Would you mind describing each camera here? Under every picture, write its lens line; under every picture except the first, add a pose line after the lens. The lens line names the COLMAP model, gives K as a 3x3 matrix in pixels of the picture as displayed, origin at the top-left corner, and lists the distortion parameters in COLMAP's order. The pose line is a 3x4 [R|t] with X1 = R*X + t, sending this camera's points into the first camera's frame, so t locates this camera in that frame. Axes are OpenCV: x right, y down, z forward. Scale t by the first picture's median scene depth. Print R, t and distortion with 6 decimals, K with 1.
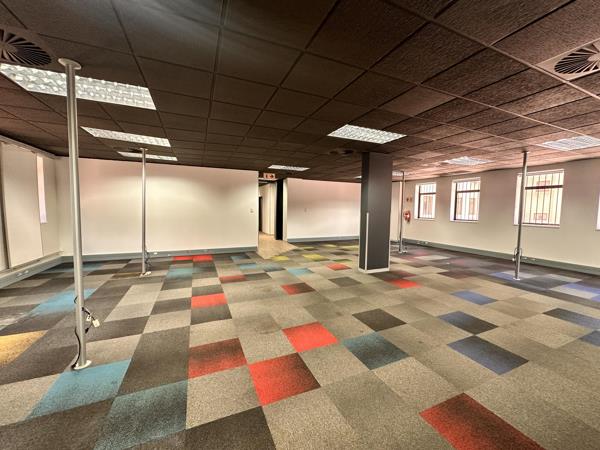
lens RADIAL K [[239.3, 0, 299.7], [0, 239.3, 224.8], [0, 0, 1]] dist [0.000942, 0.000128]
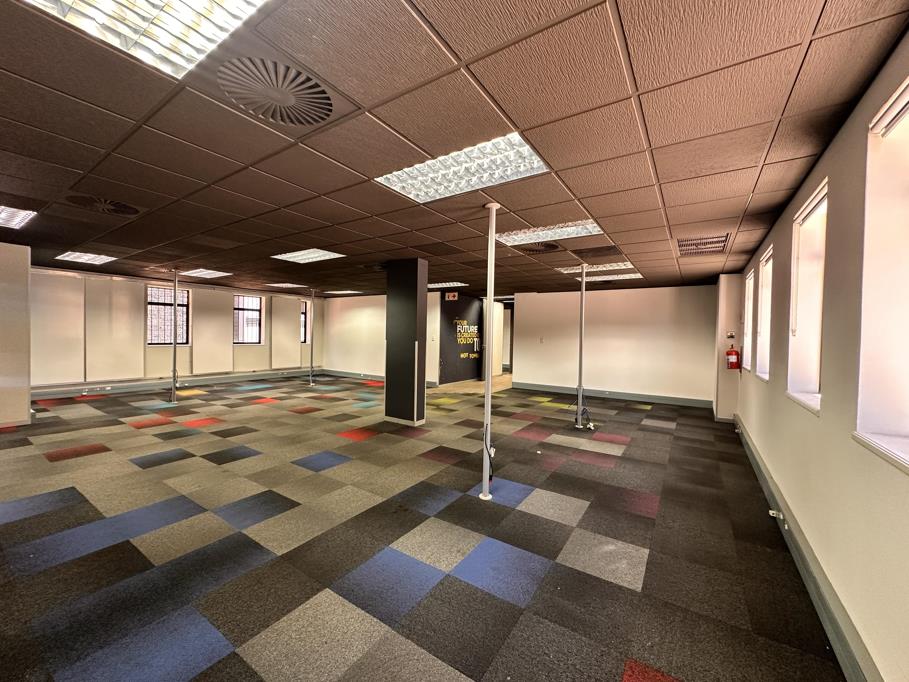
lens RADIAL K [[362.5, 0, 453.1], [0, 362.5, 342.9], [0, 0, 1]] dist [0.000942, 0.000128]
pose [[0.536613, 0.019496, -0.843603, 1.875774], [-0.074956, 0.996882, -0.024641, -0.037433], [0.840493, 0.076455, 0.536402, 0.765080]]
